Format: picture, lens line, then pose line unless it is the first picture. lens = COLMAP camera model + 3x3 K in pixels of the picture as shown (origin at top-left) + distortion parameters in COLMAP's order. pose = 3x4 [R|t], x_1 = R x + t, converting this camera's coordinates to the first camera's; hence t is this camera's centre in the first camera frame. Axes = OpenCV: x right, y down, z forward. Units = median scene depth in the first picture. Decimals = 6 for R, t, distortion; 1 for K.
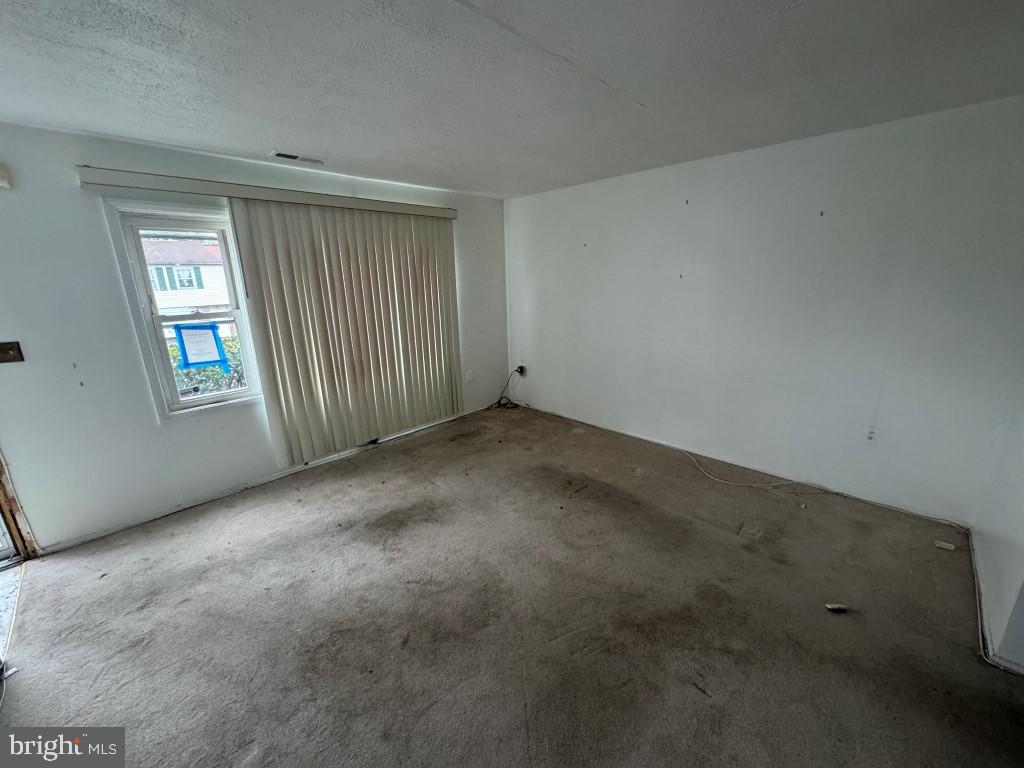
lens RADIAL K [[408.2, 0, 511.9], [0, 408.2, 384.9], [0, 0, 1]] dist [-0.003014, 0.001029]
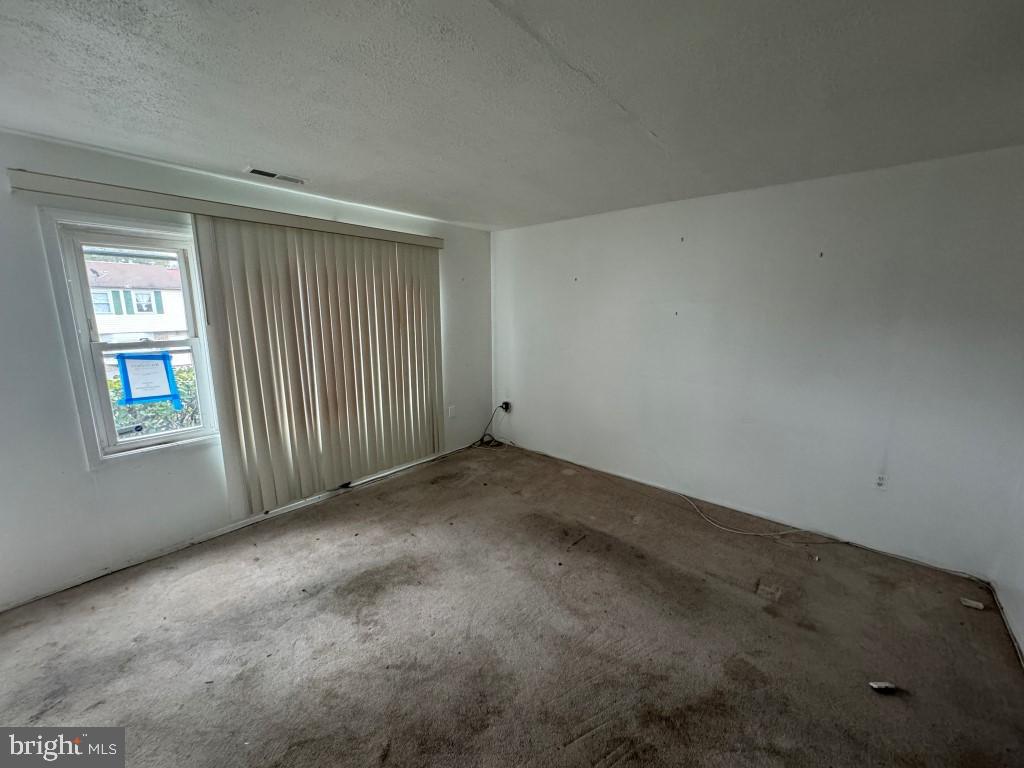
lens RADIAL K [[408.2, 0, 512.5], [0, 408.2, 385.0], [0, 0, 1]] dist [-0.003014, 0.001029]
pose [[0.997571, 0.013160, 0.068401, -0.051011], [-0.007823, 0.996944, -0.077721, -0.021229], [-0.069215, 0.076997, 0.994626, 0.088983]]
